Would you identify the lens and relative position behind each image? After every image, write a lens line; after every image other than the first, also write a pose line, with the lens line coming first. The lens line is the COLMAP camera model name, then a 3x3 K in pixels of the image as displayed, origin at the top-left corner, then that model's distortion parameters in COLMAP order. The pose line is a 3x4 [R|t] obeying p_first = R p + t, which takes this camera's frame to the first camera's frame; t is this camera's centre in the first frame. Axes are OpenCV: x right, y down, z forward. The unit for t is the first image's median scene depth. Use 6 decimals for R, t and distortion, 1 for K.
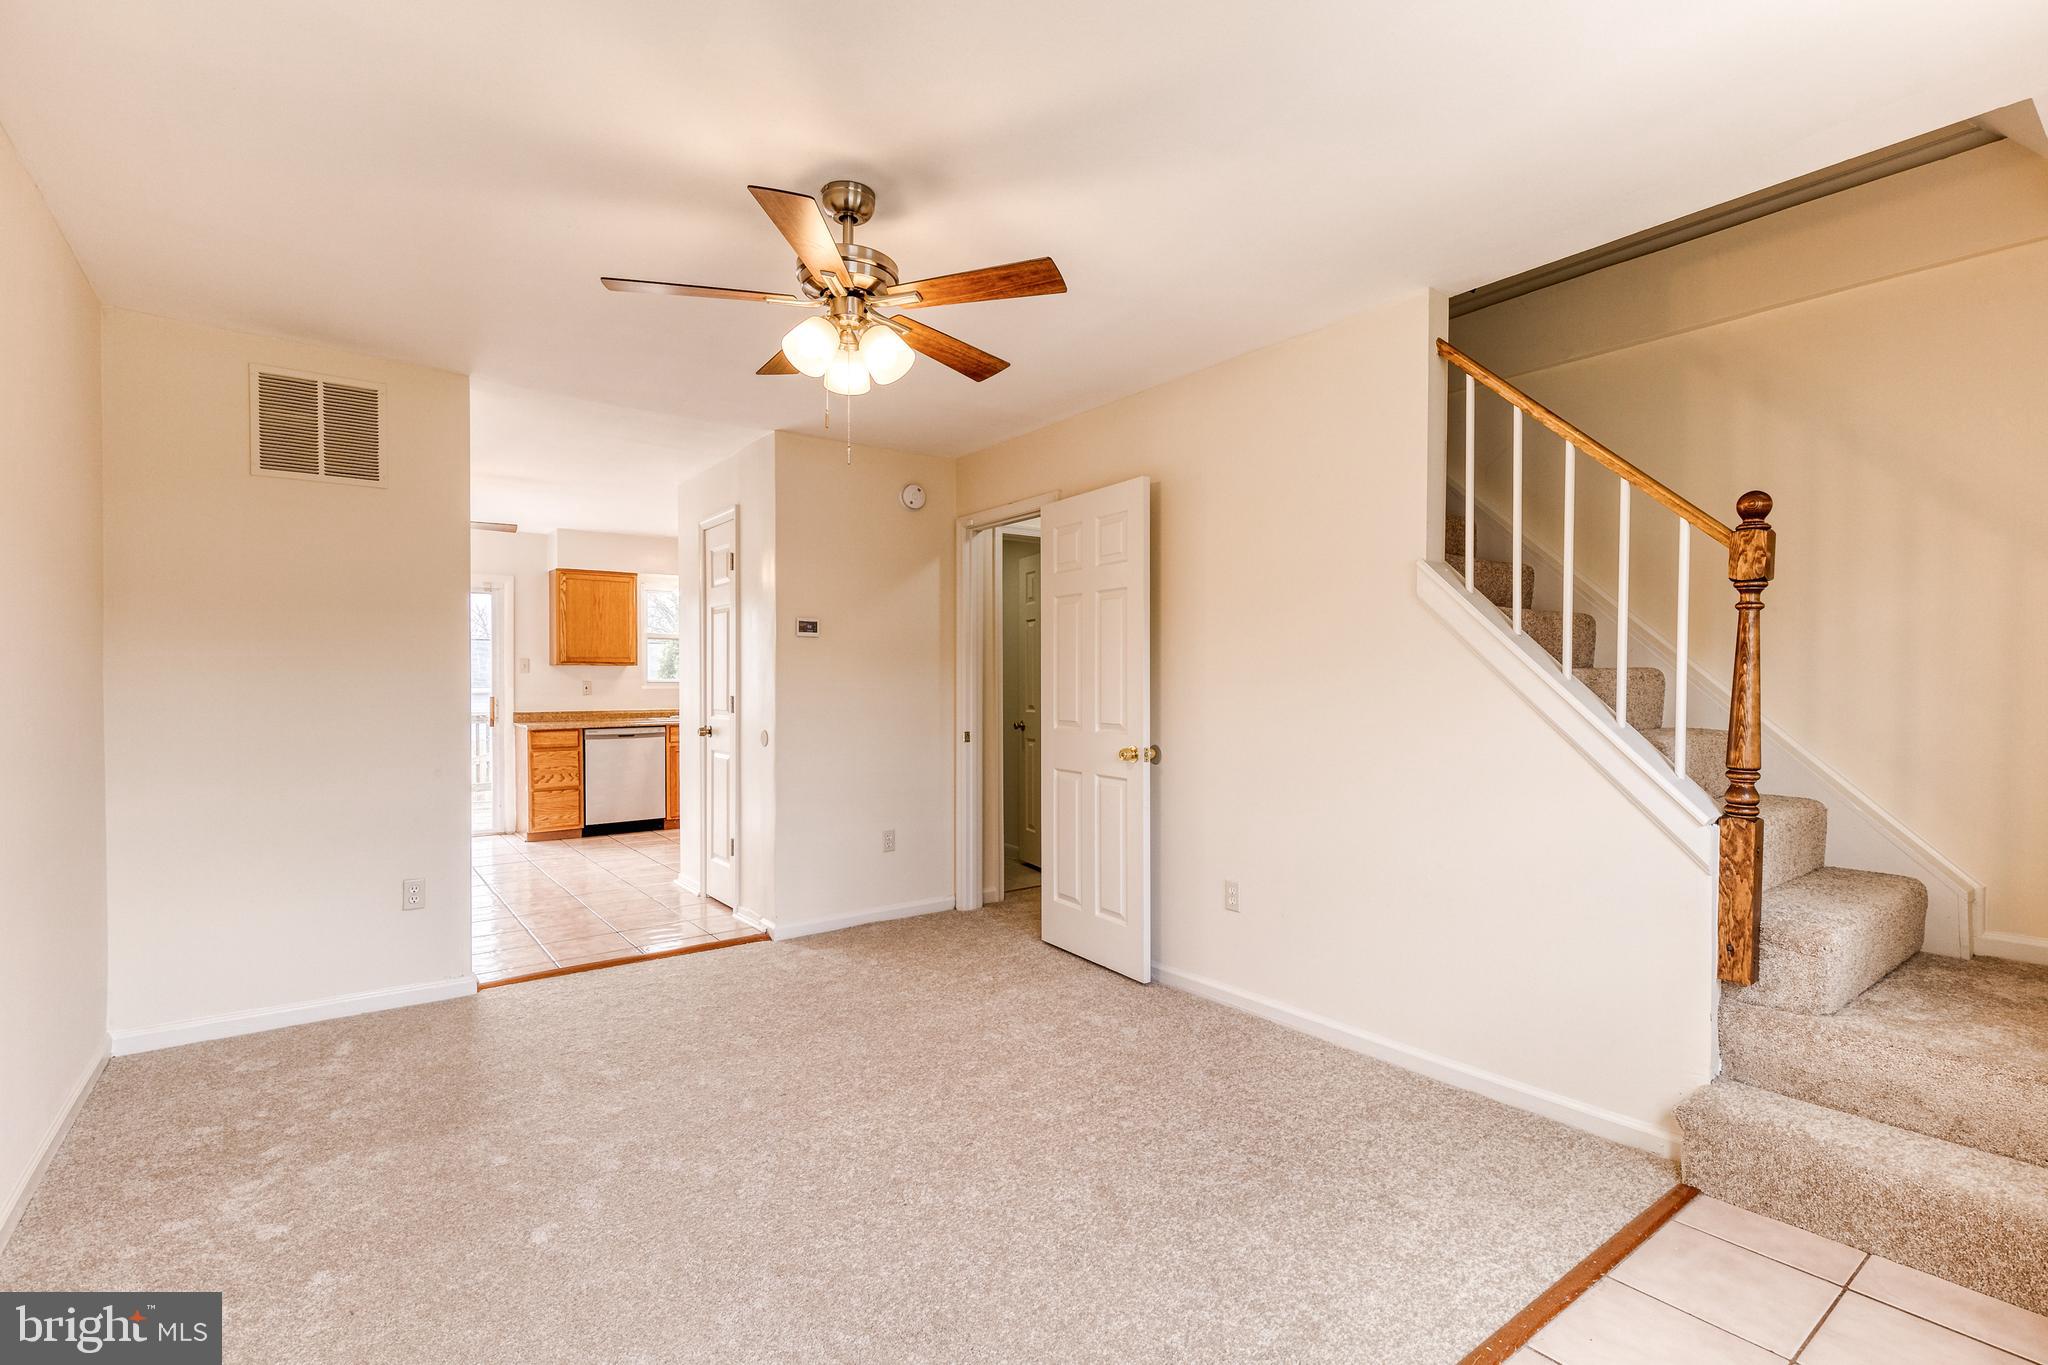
lens RADIAL K [[928.8, 0, 1039.1], [0, 928.8, 690.7], [0, 0, 1]] dist [0.011079, -0.000450]
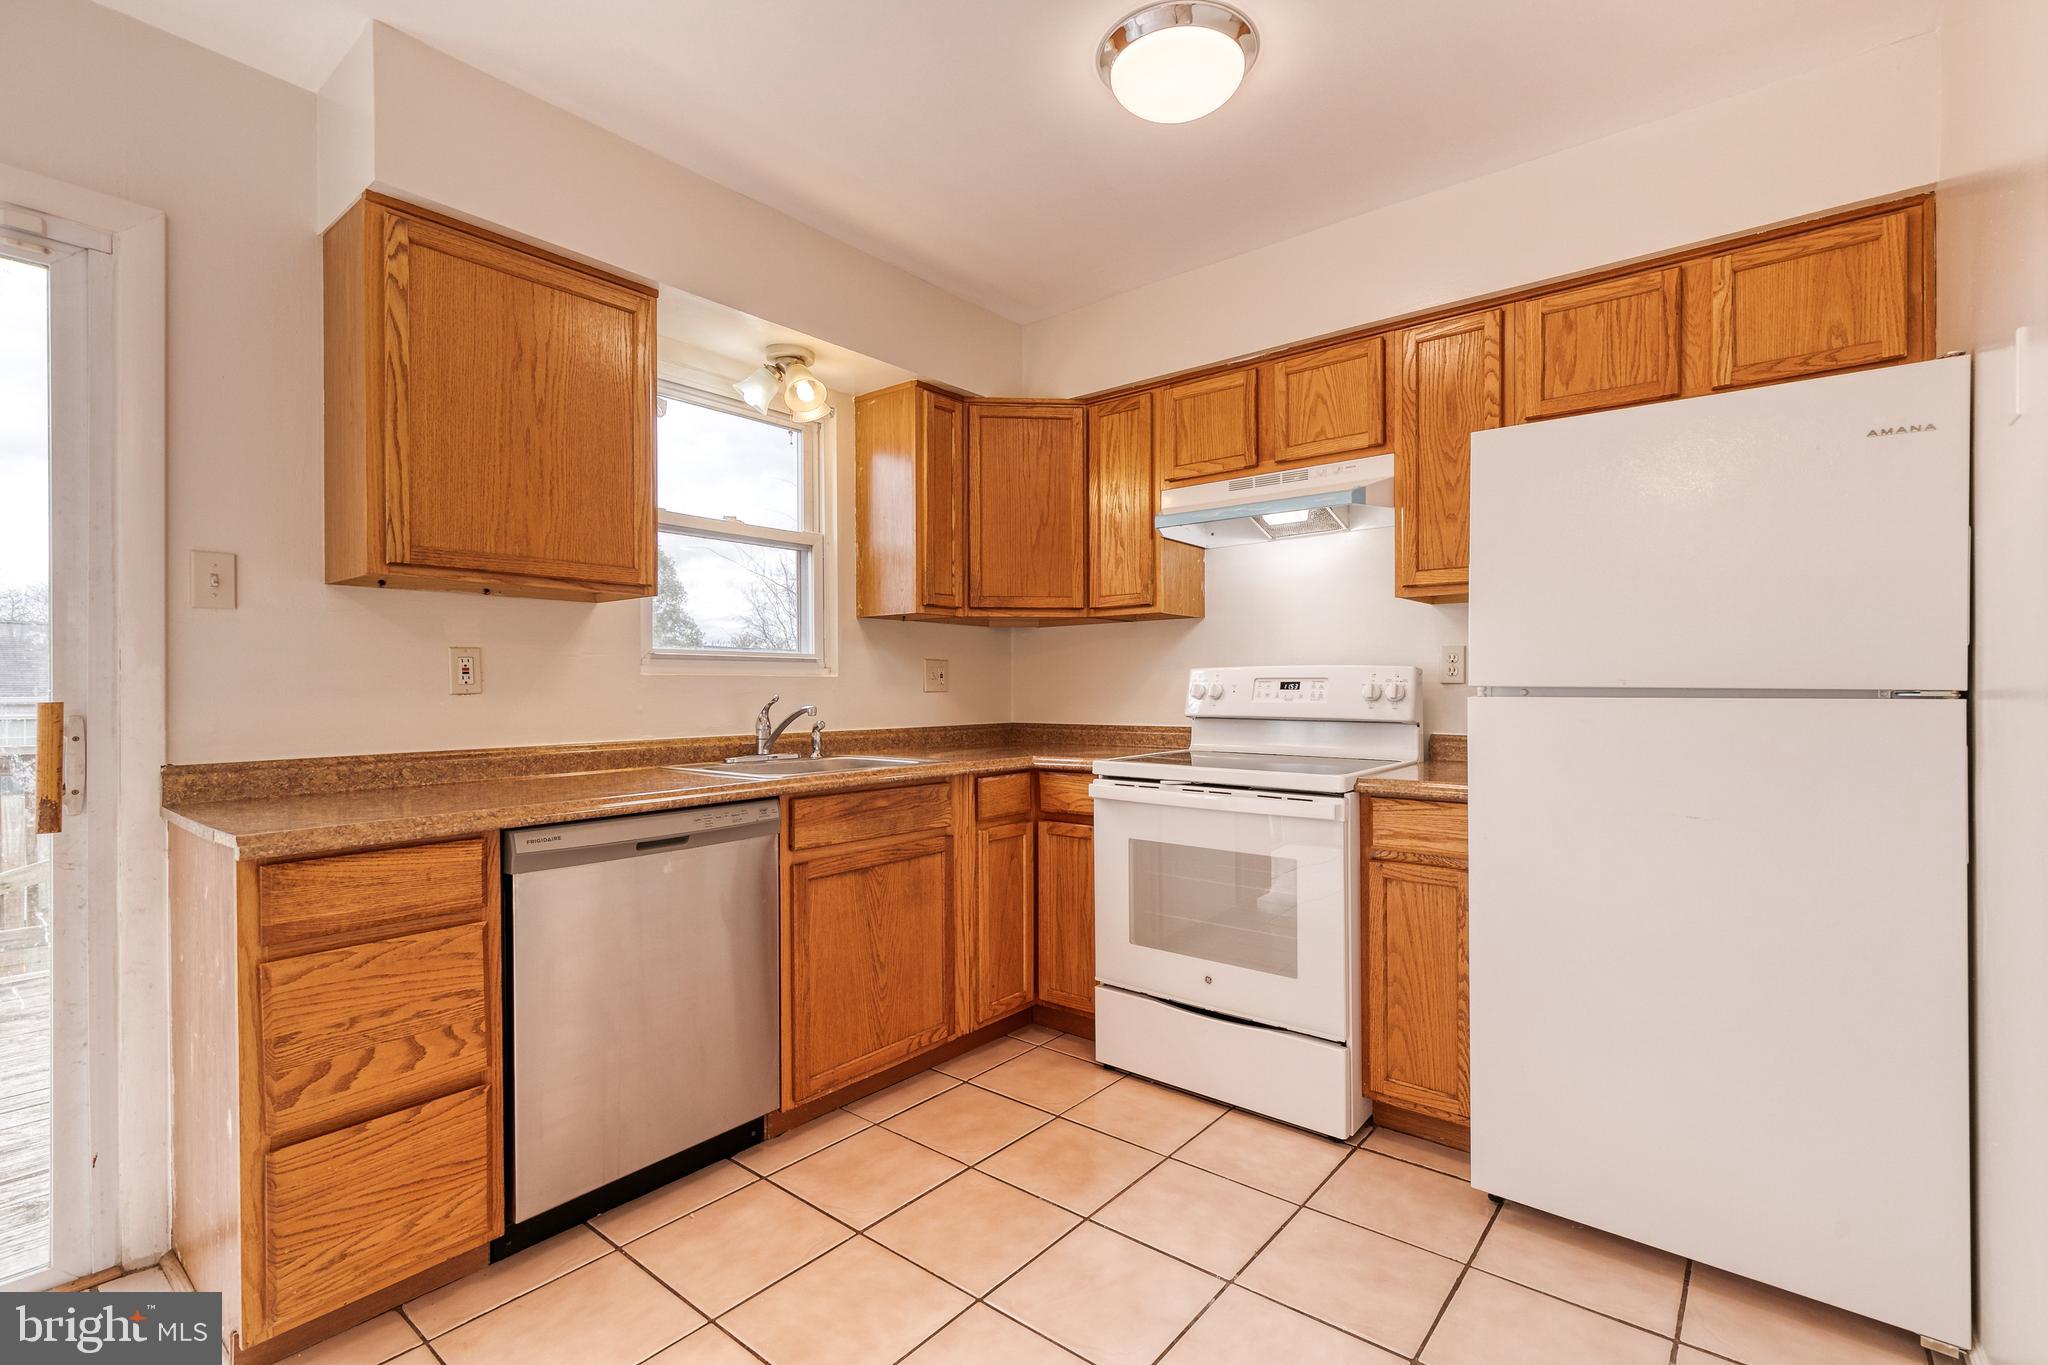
lens RADIAL K [[922.9, 0, 1043.8], [0, 922.9, 687.3], [0, 0, 1]] dist [0.008572, -0.000445]
pose [[0.972136, -0.003754, 0.234387, -0.579822], [0.006148, 0.999936, -0.009484, 0.009417], [-0.234337, 0.010661, 0.972097, 1.036621]]
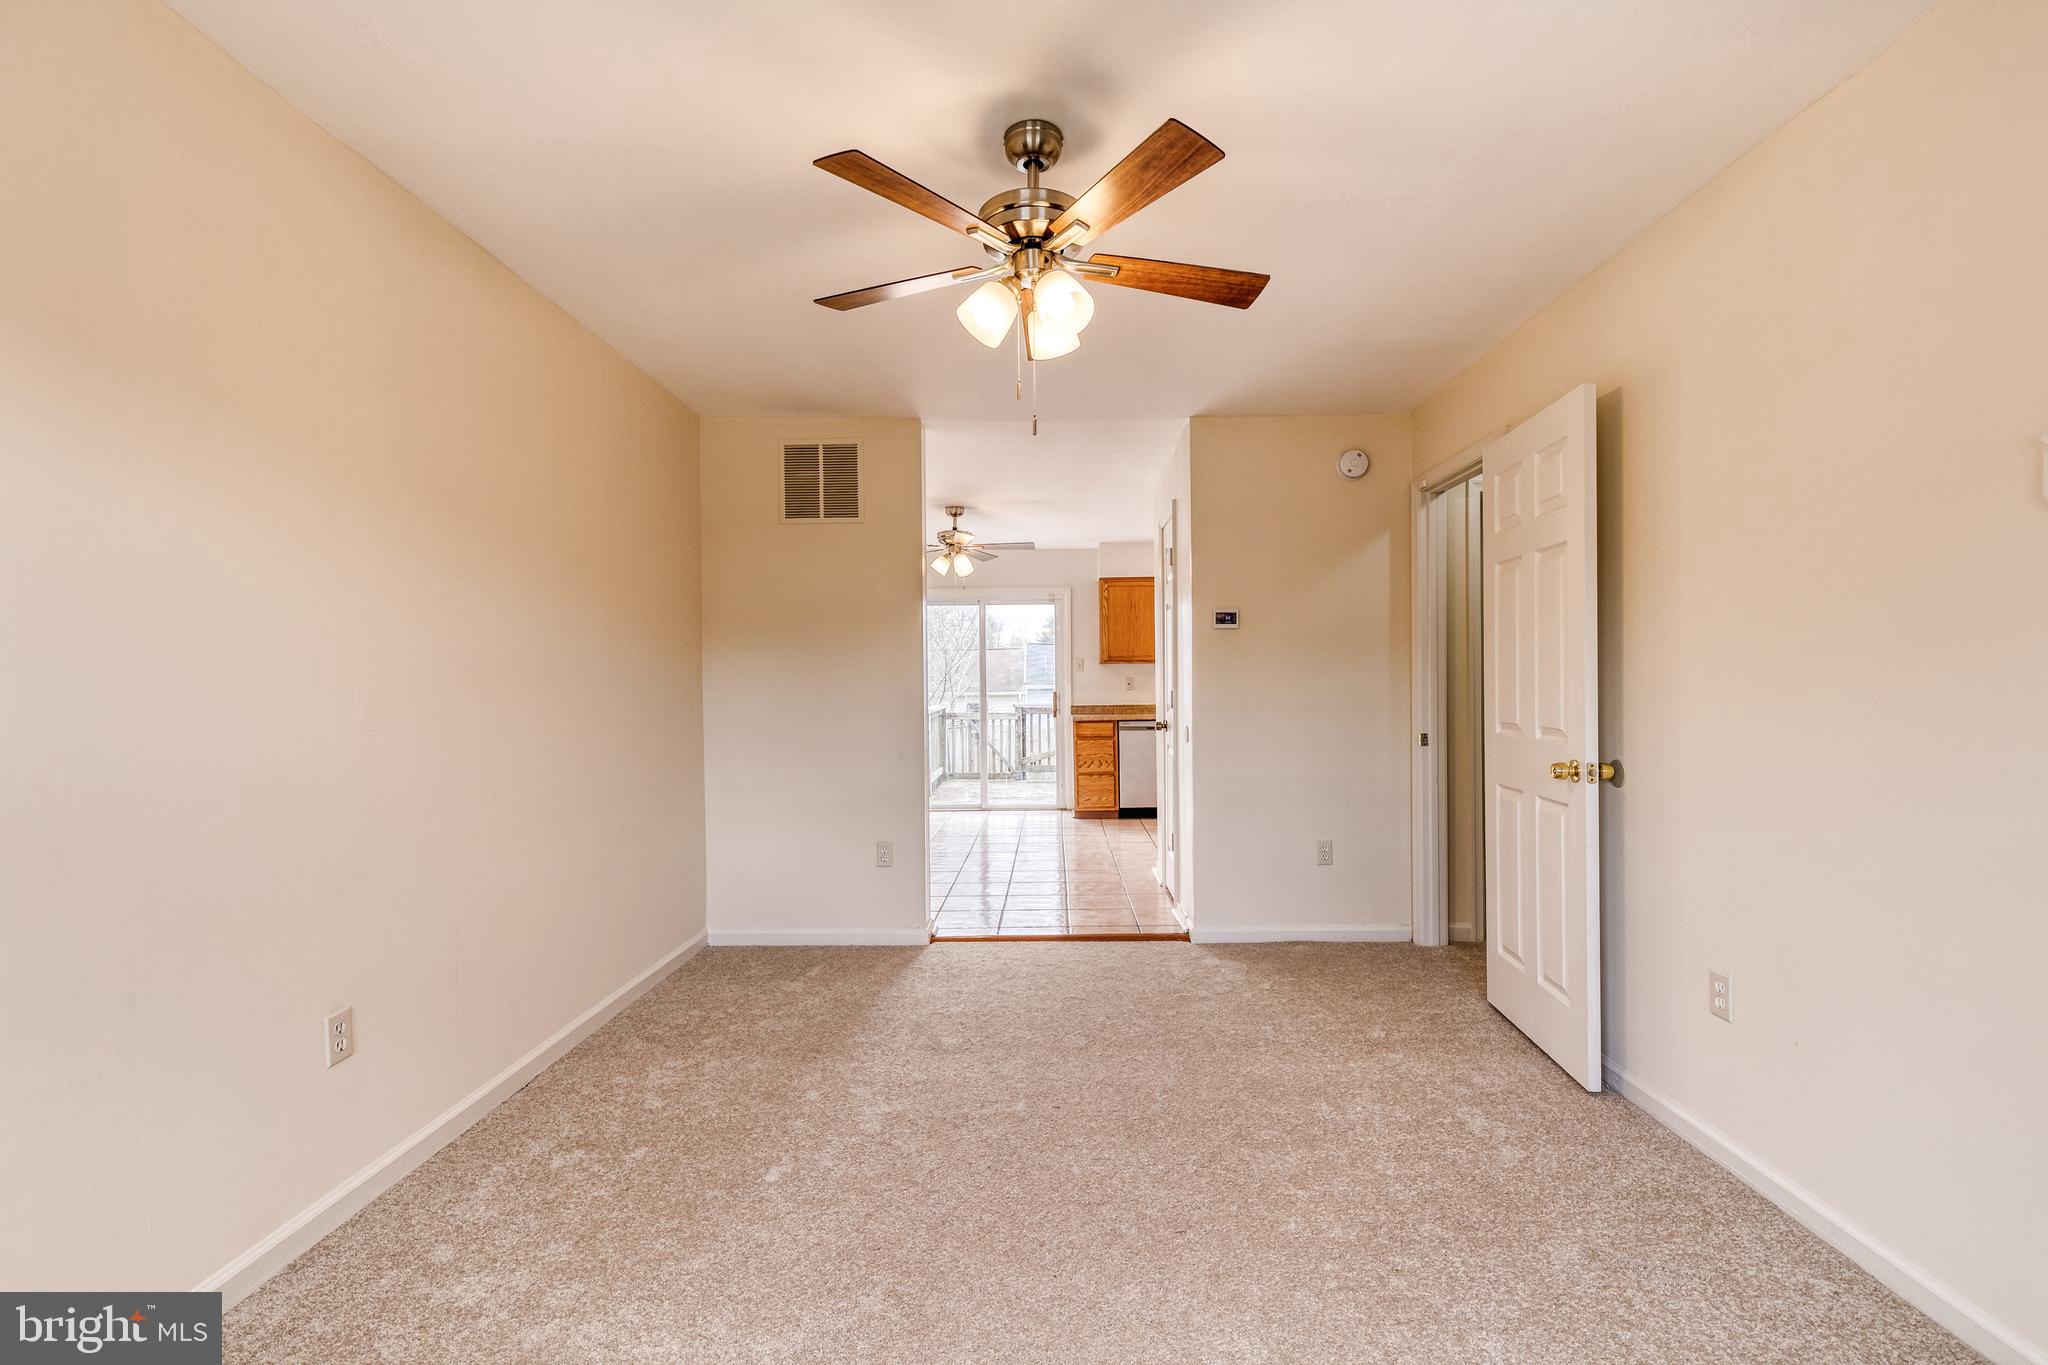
lens RADIAL K [[909.7, 0, 1050.3], [0, 909.7, 692.3], [0, 0, 1]] dist [0.014154, -0.005317]
pose [[0.789764, 0.000407, -0.613411, 0.157759], [0.003942, 0.999976, 0.005739, 0.000696], [0.613398, -0.006951, 0.789743, 0.137098]]
